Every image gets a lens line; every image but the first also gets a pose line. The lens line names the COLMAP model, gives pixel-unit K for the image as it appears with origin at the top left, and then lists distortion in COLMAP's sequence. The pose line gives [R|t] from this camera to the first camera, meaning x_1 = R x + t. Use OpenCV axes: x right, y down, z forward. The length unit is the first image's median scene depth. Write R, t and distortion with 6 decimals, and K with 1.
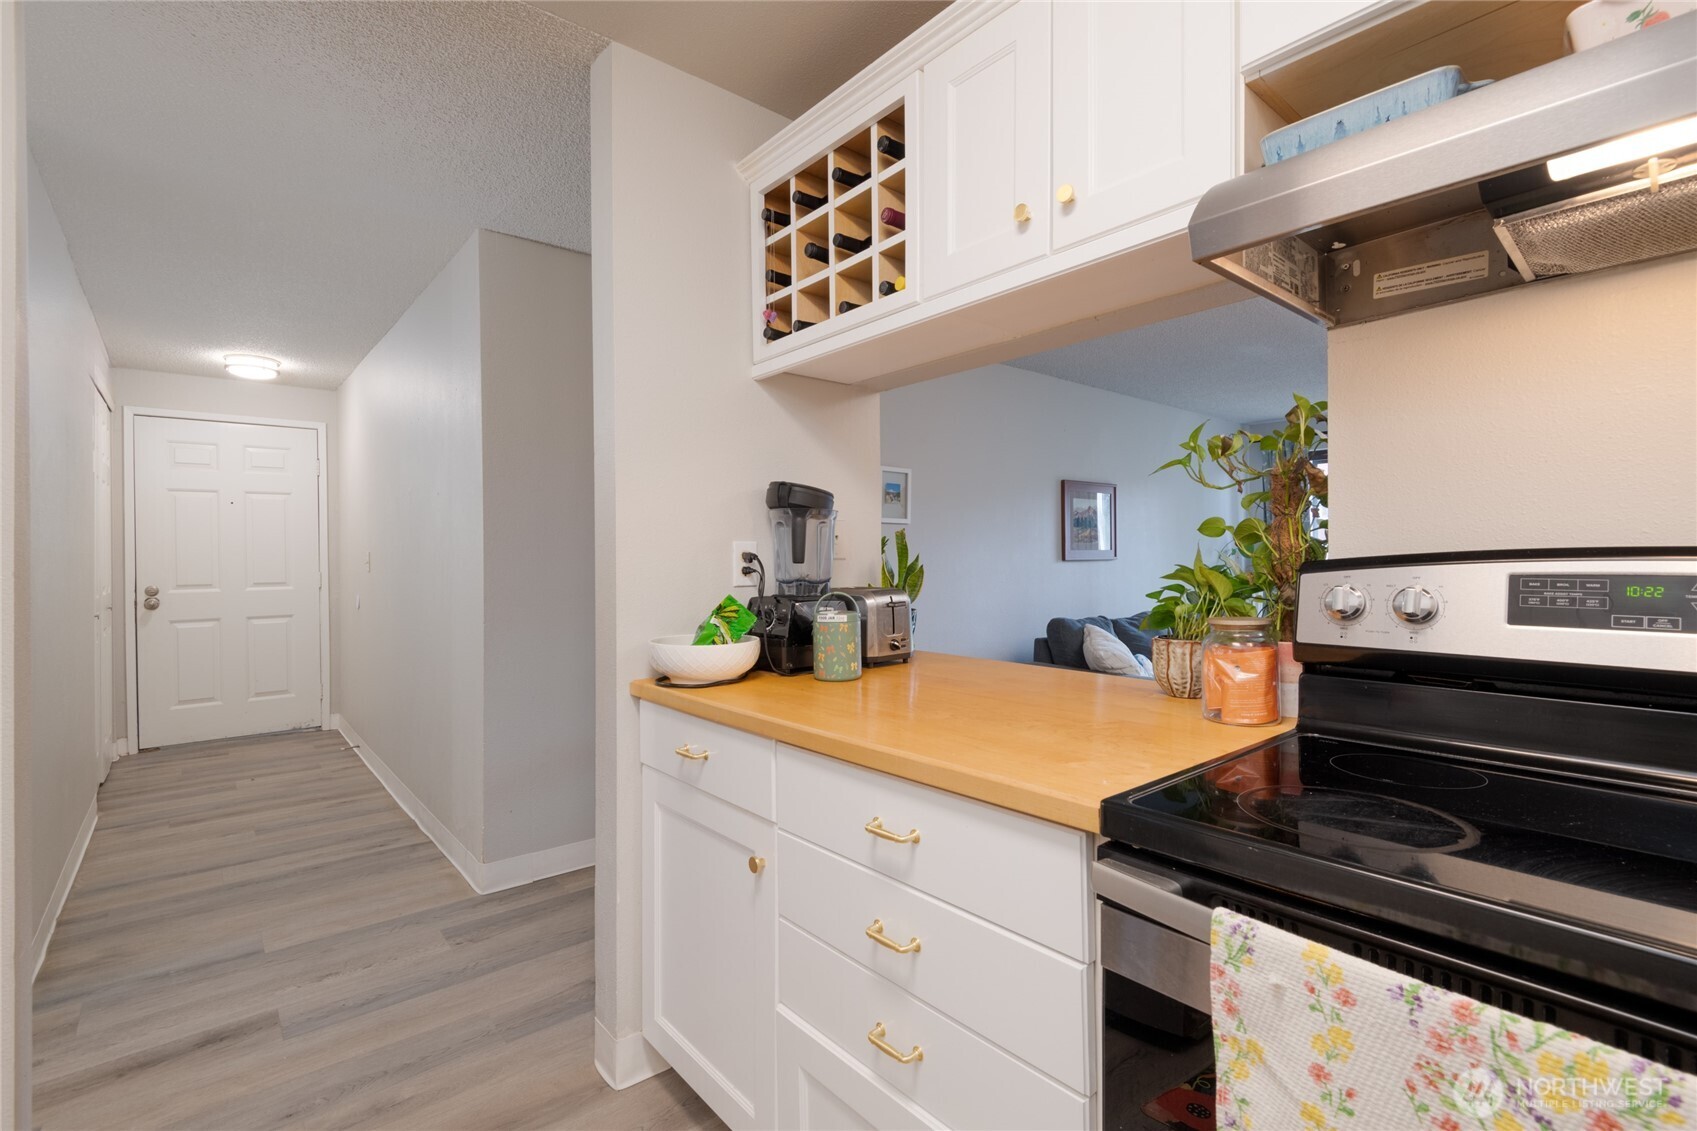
lens RADIAL K [[766.1, 0, 893.6], [0, 766.1, 553.3], [0, 0, 1]] dist [0.000349, -0.000545]
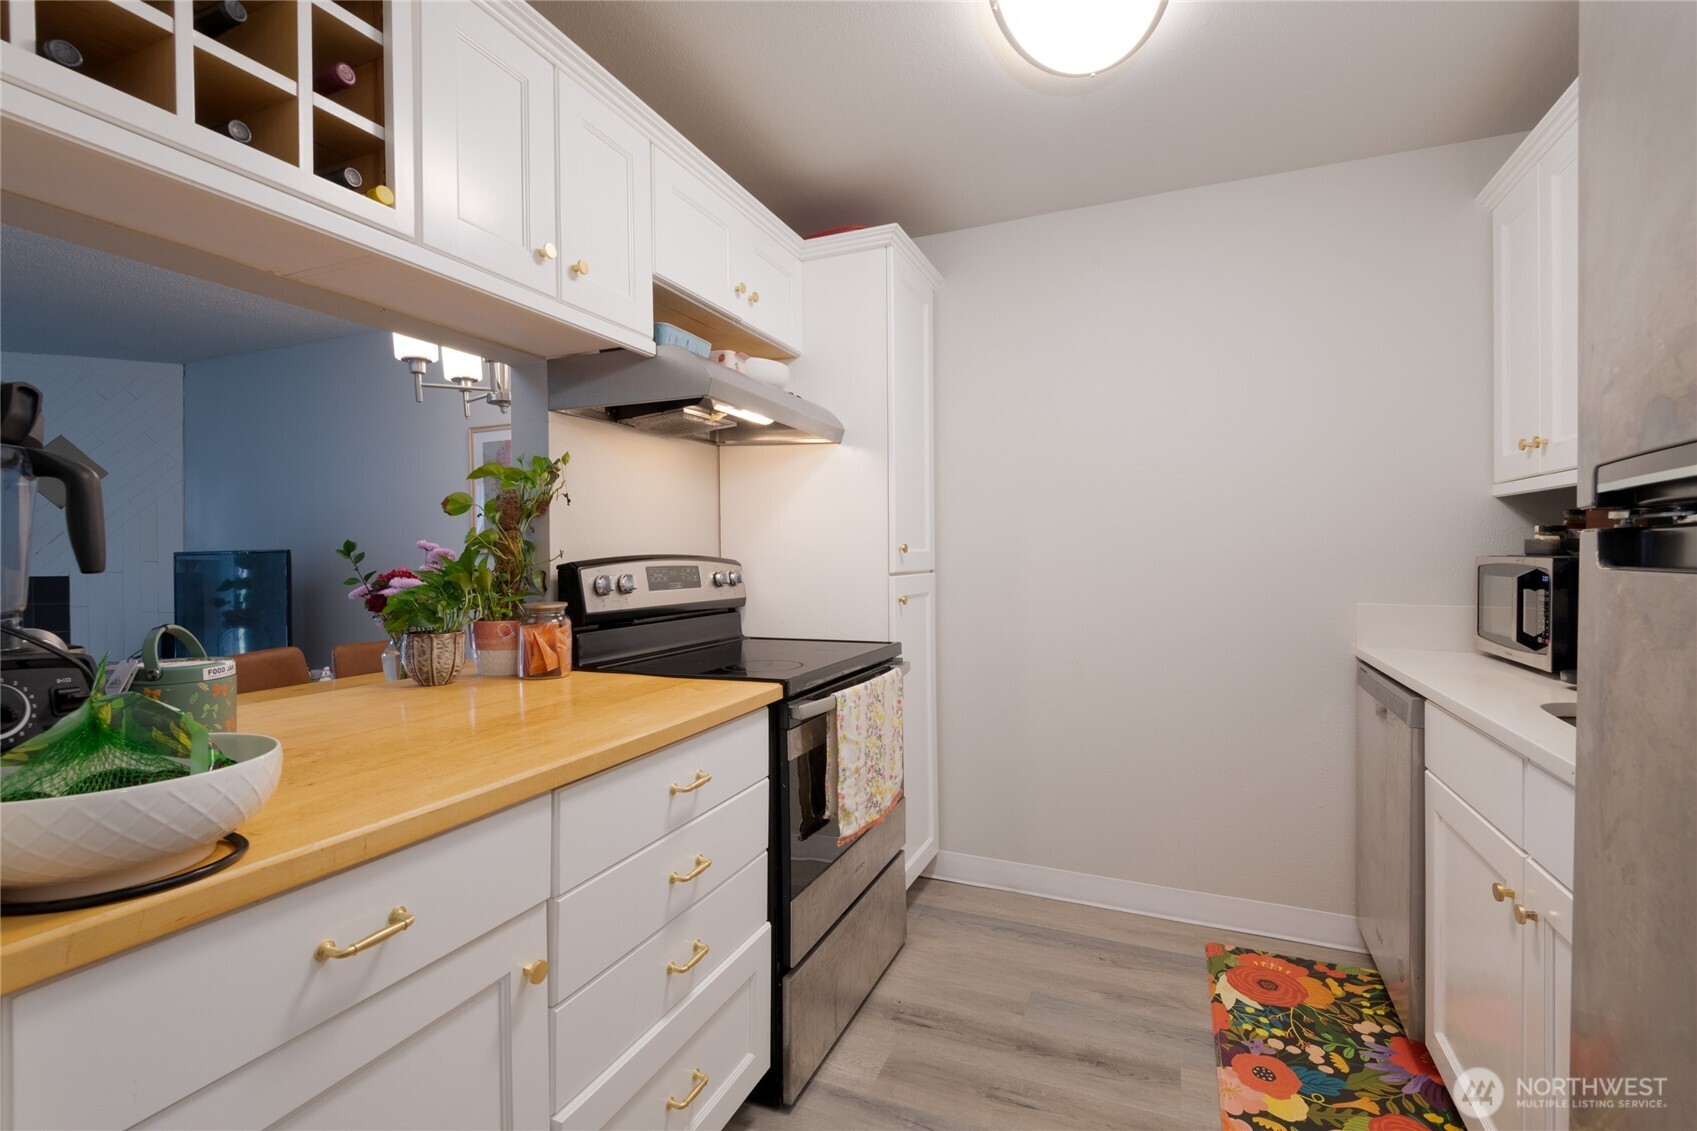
lens RADIAL K [[766.1, 0, 853.7], [0, 766.1, 559.5], [0, 0, 1]] dist [0.000349, -0.000545]
pose [[-0.463130, 0.003207, 0.886285, -1.261357], [0.005076, 0.999987, -0.000966, 0.010925], [-0.886276, 0.004051, -0.463140, 1.394291]]
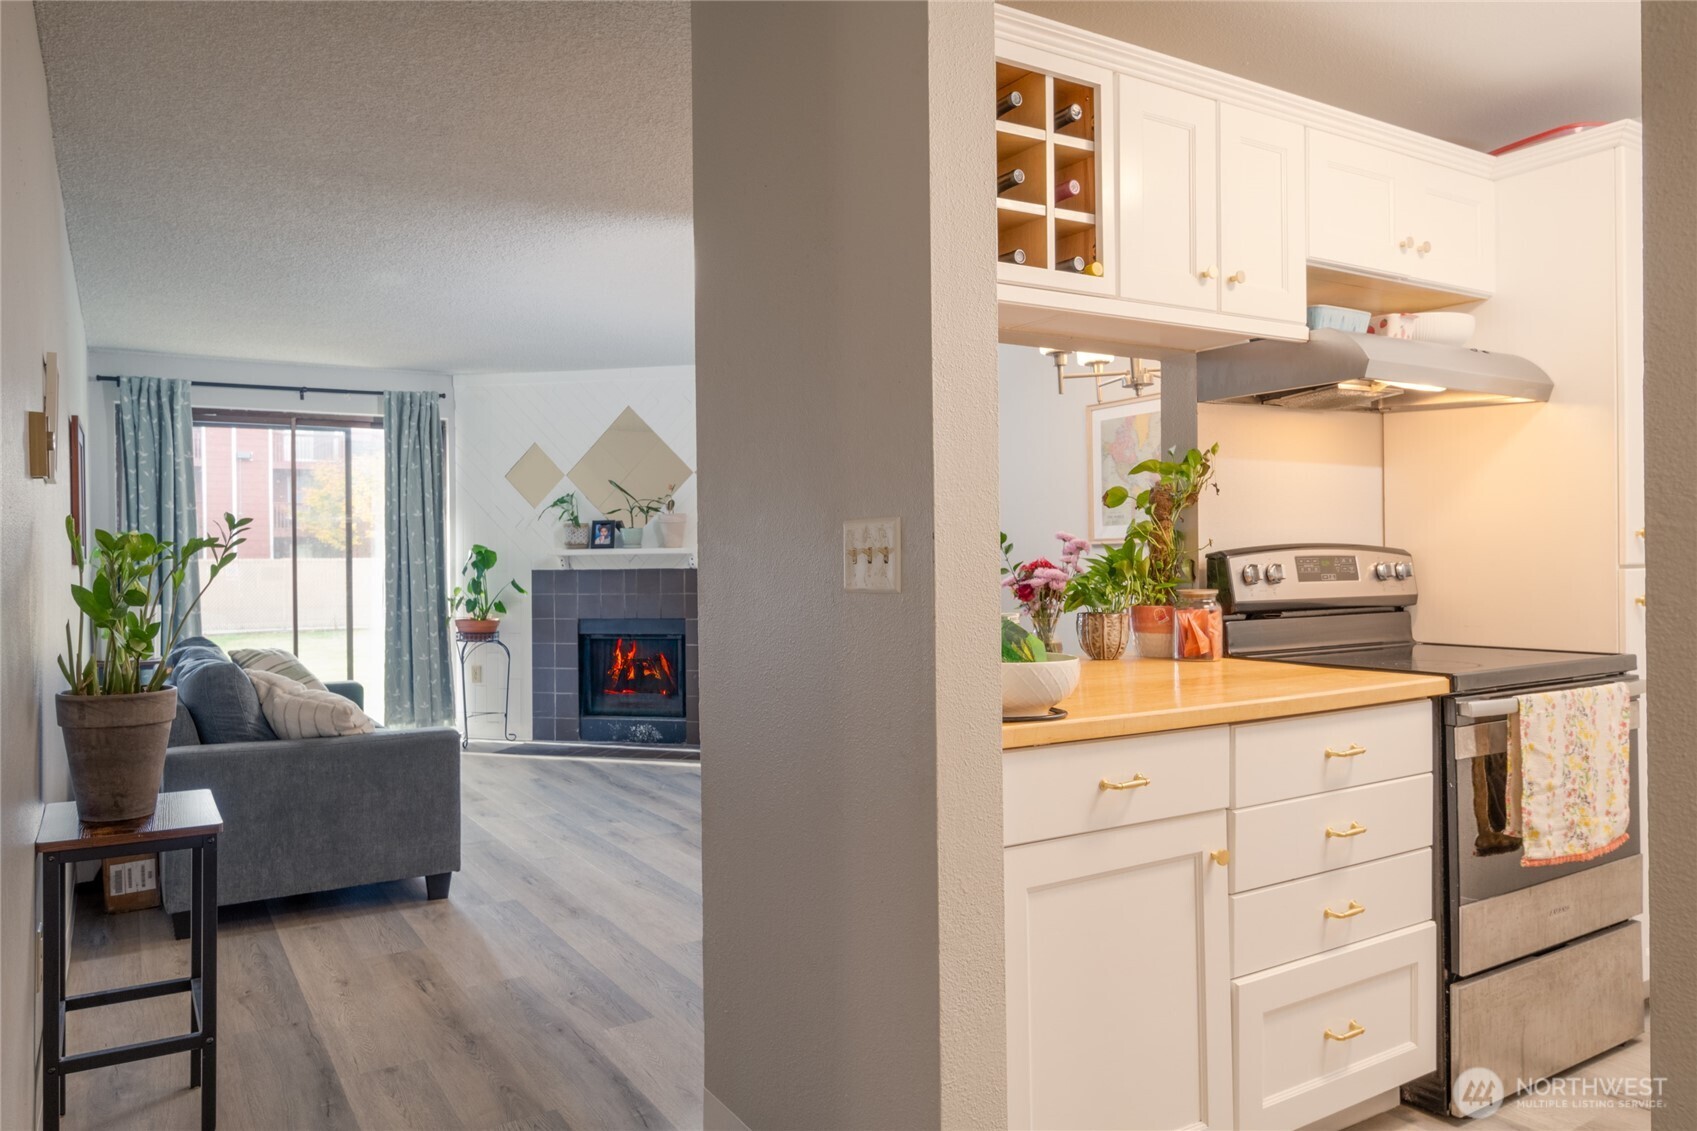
lens RADIAL K [[1213.1, 0, 851.5], [0, 1213.1, 560.1], [0, 0, 1]] dist [0.041987, -0.016677]
pose [[0.116562, 0.000358, 0.993183, -2.316249], [0.004612, 0.999989, -0.000902, 0.032305], [-0.993173, 0.004686, 0.116559, 1.676172]]
